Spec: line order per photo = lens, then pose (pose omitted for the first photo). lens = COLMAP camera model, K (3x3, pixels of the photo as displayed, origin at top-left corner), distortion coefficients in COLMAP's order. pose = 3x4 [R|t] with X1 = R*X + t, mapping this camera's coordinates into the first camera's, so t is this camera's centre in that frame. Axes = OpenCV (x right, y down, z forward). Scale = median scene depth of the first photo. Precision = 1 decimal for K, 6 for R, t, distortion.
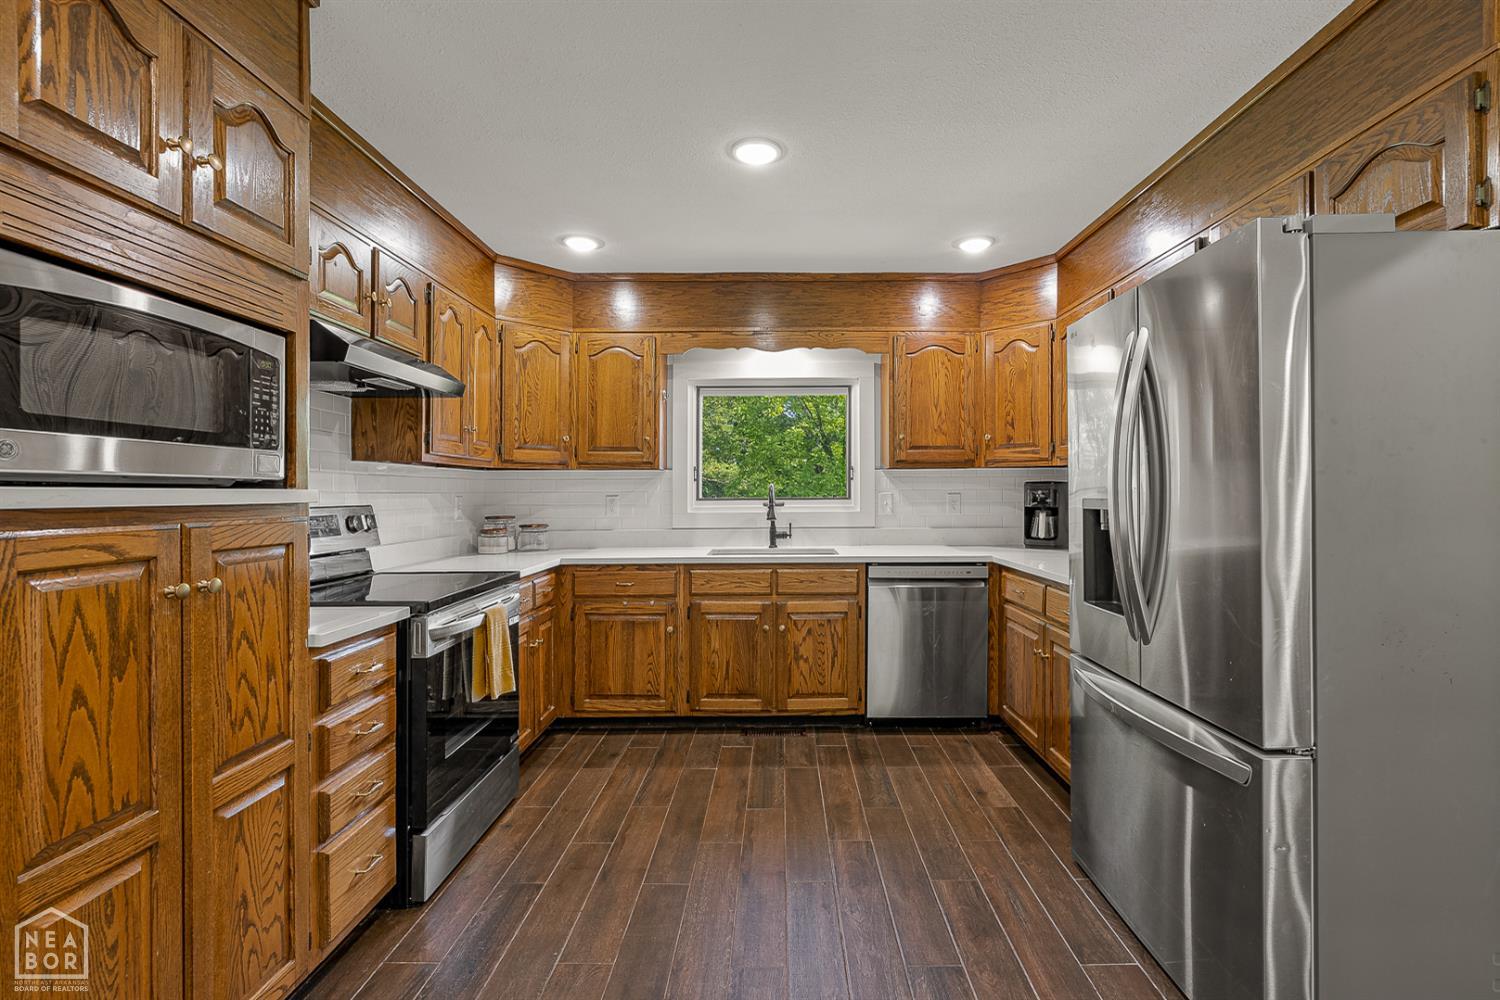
lens RADIAL K [[685.2, 0, 773.1], [0, 685.2, 494.6], [0, 0, 1]] dist [-0.001820, 0.000157]
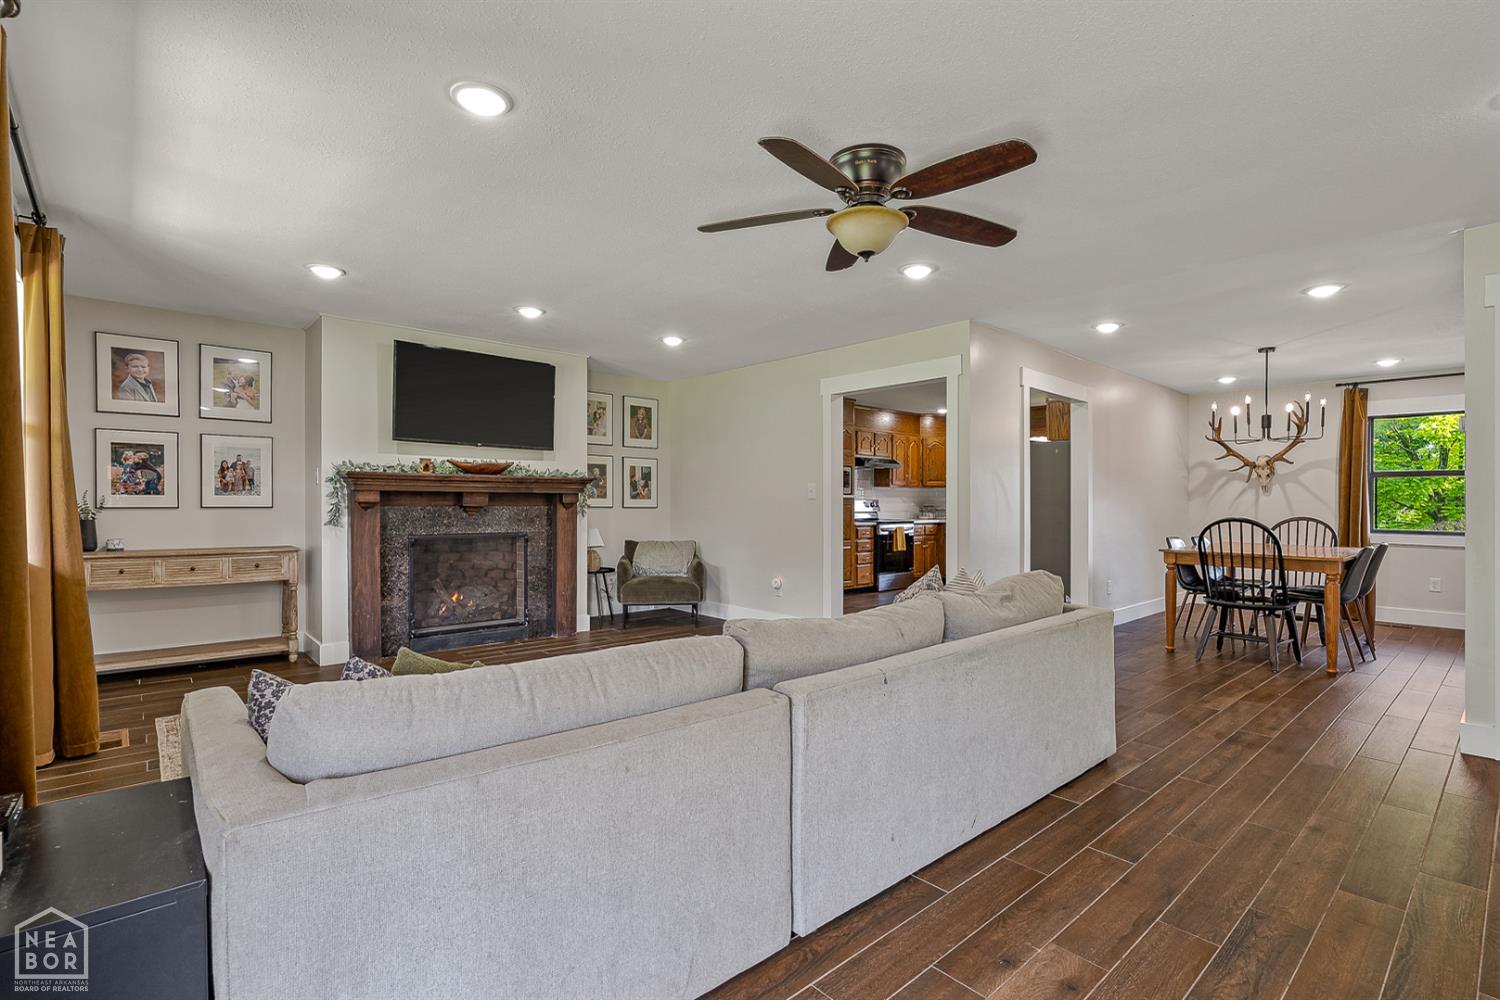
lens RADIAL K [[703.5, 0, 761.2], [0, 703.5, 495.9], [0, 0, 1]] dist [-0.006099, 0.001960]
pose [[0.680305, 0.004681, -0.732914, 2.200740], [-0.009612, 0.999951, -0.002536, 0.015767], [0.732866, 0.008770, 0.680317, -2.523965]]
